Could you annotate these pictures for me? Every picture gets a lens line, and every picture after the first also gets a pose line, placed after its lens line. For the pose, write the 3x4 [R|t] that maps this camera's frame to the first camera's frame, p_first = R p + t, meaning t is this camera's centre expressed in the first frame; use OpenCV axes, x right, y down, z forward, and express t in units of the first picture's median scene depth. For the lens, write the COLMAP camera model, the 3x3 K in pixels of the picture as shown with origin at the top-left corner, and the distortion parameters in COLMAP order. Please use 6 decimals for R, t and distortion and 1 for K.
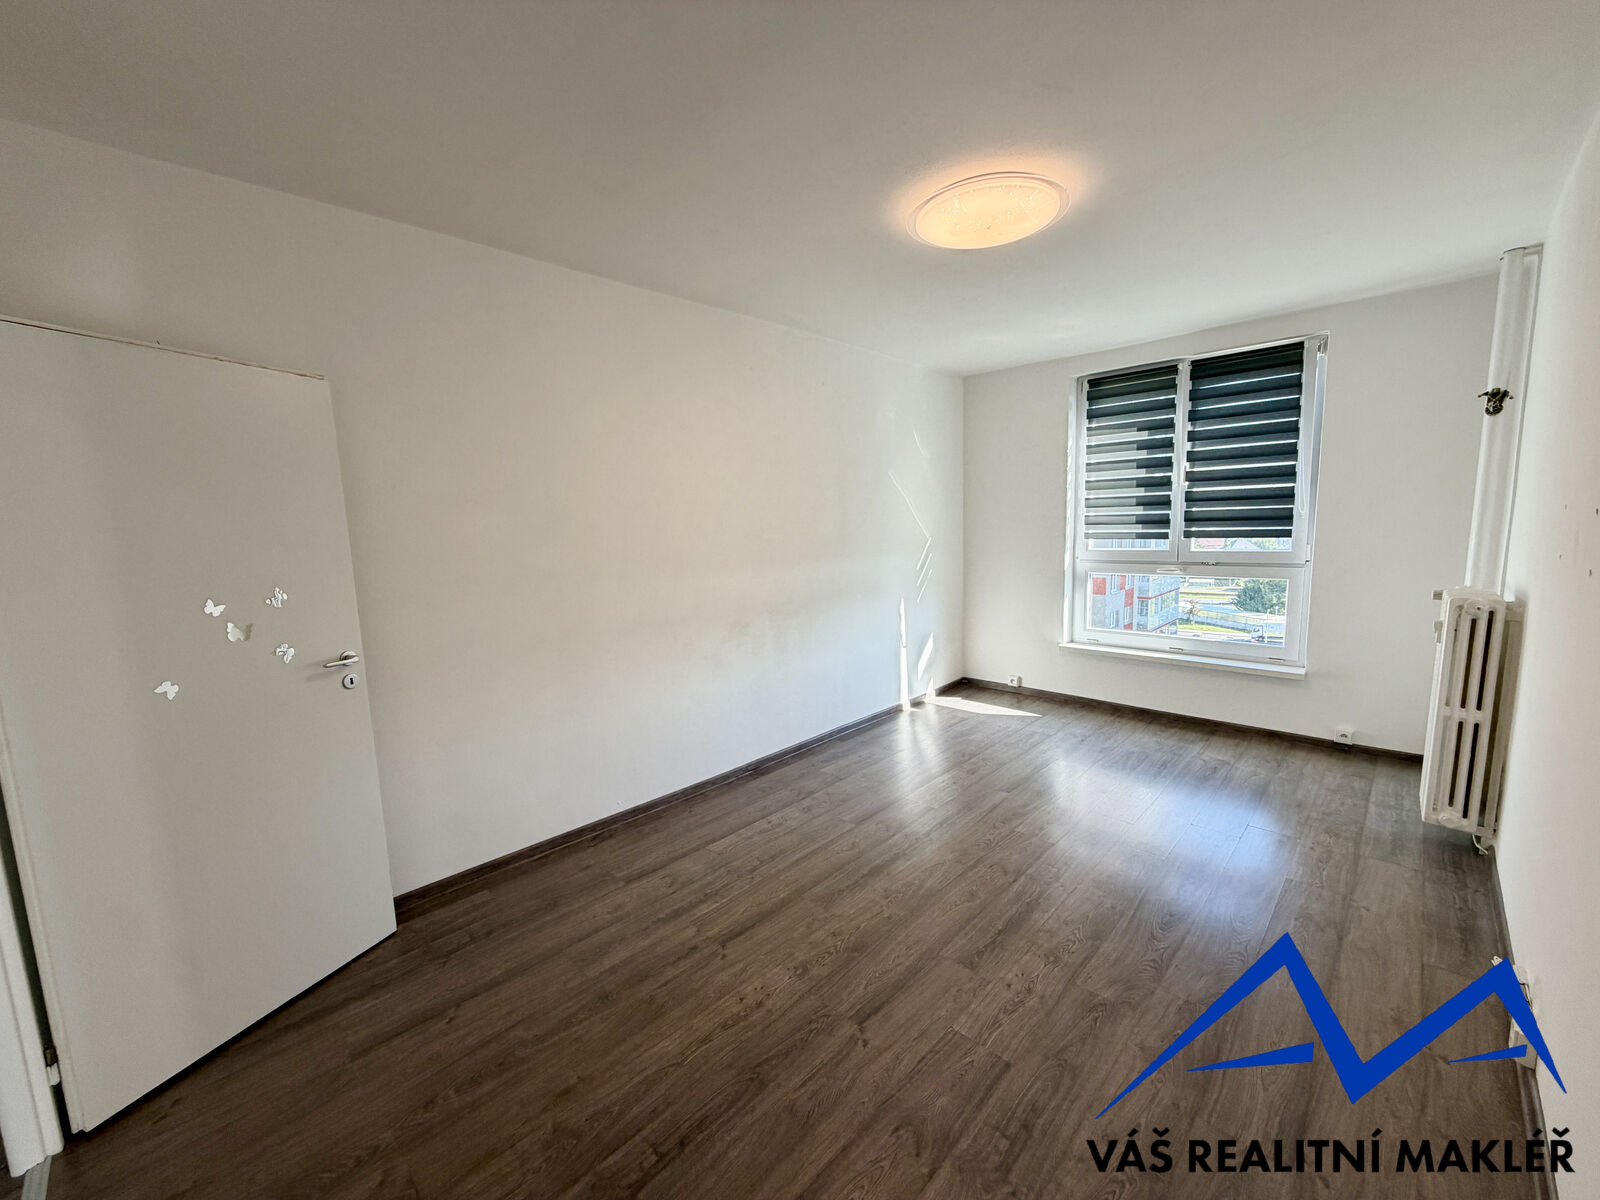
lens RADIAL K [[635.5, 0, 796.9], [0, 635.5, 604.7], [0, 0, 1]] dist [0.001638, -0.000322]
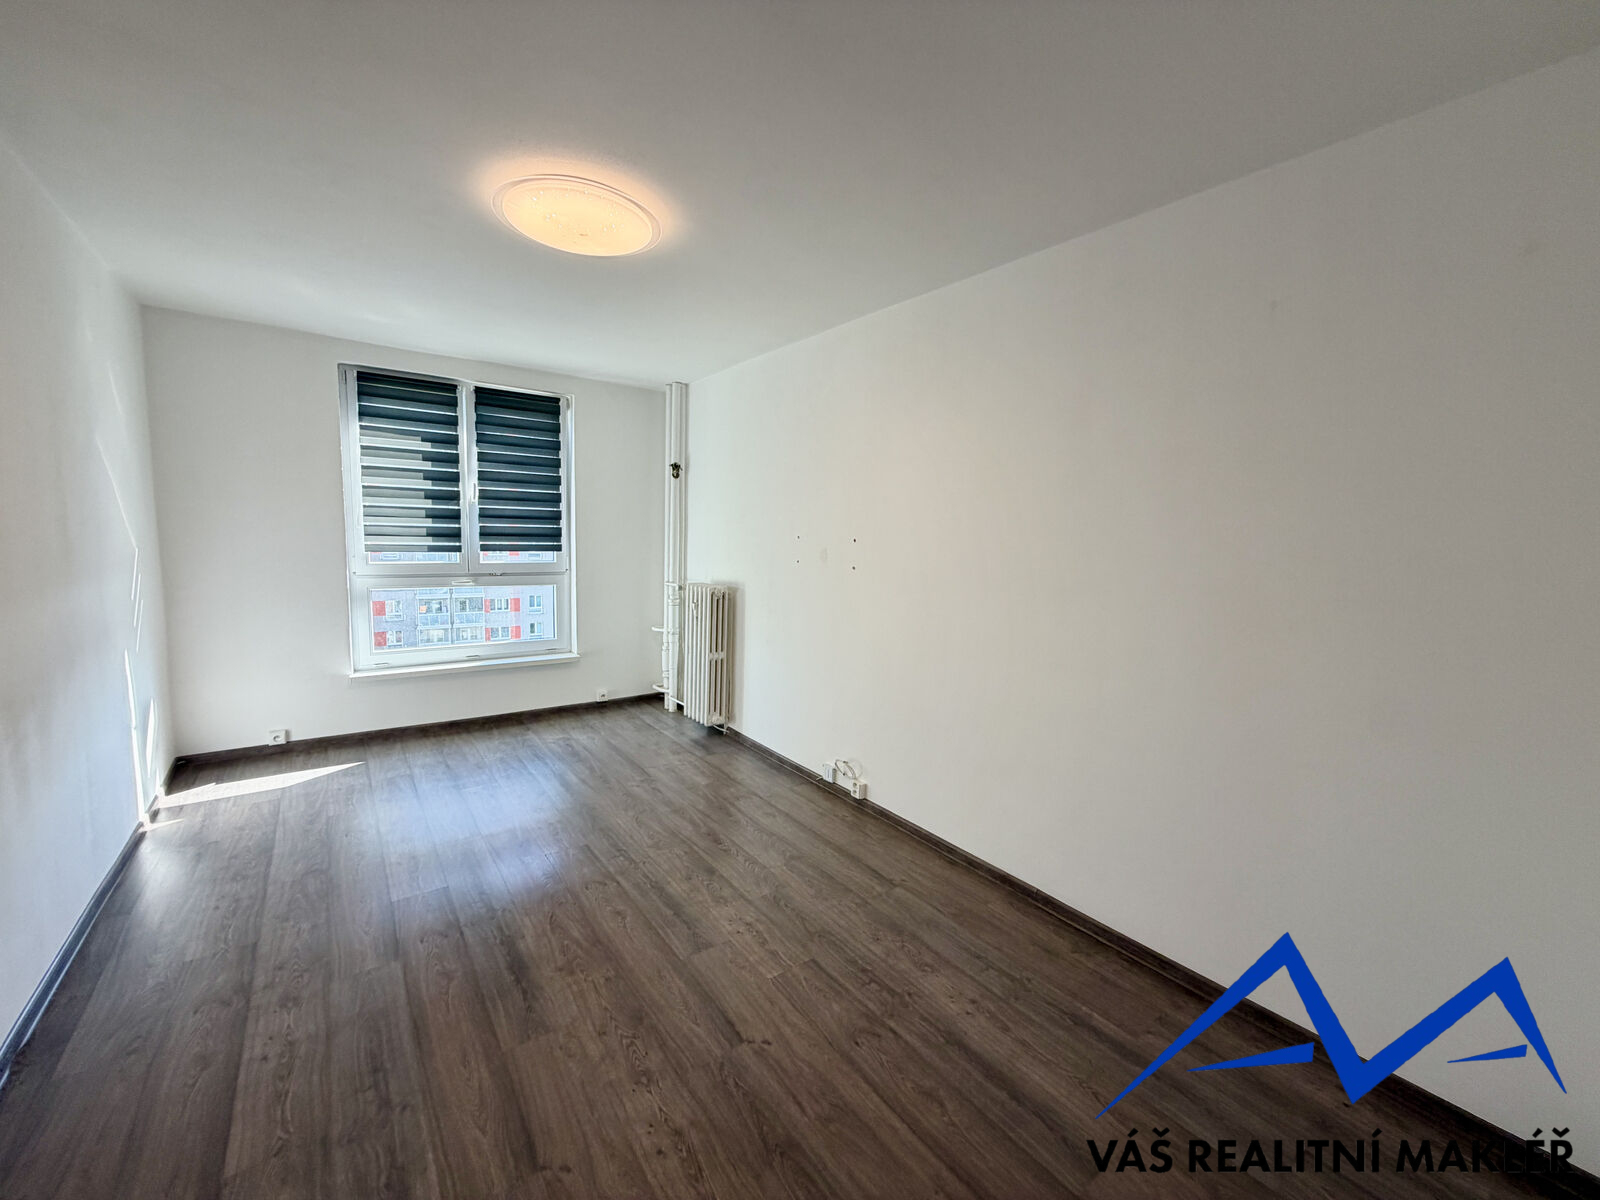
lens RADIAL K [[635.5, 0, 795.8], [0, 635.5, 599.7], [0, 0, 1]] dist [0.001638, -0.000322]
pose [[0.162763, -0.071375, 0.984080, -0.376067], [0.098870, 0.993540, 0.055709, -0.032161], [-0.981699, 0.088228, 0.168768, 0.320375]]
